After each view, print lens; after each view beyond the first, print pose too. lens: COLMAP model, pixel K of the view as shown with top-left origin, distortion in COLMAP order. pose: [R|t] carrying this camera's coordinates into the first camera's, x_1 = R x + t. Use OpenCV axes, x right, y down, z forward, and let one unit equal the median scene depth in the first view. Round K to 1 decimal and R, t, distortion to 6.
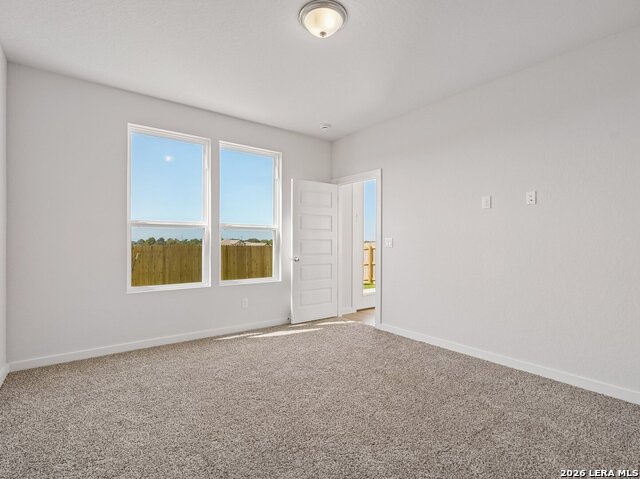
lens RADIAL K [[326.5, 0, 320.0], [0, 326.5, 239.5], [0, 0, 1]] dist [-0.001107, 0.000317]
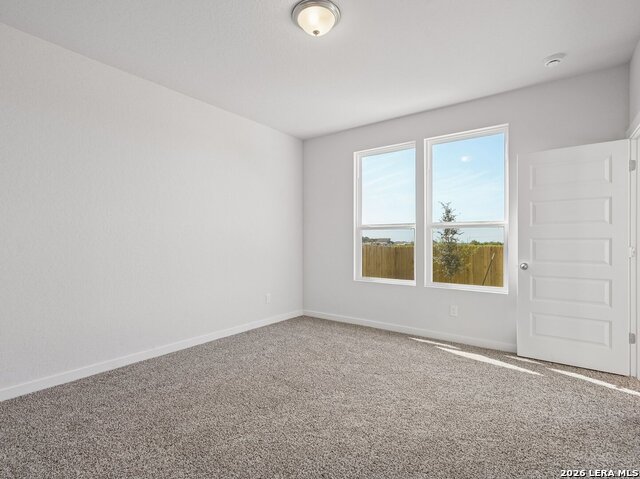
lens RADIAL K [[326.5, 0, 320.0], [0, 326.5, 239.5], [0, 0, 1]] dist [-0.001107, 0.000317]
pose [[0.270028, -0.003900, -0.962845, 0.534765], [0.006023, 0.999979, -0.002361, 0.000422], [0.962834, -0.005162, 0.270046, 0.412801]]
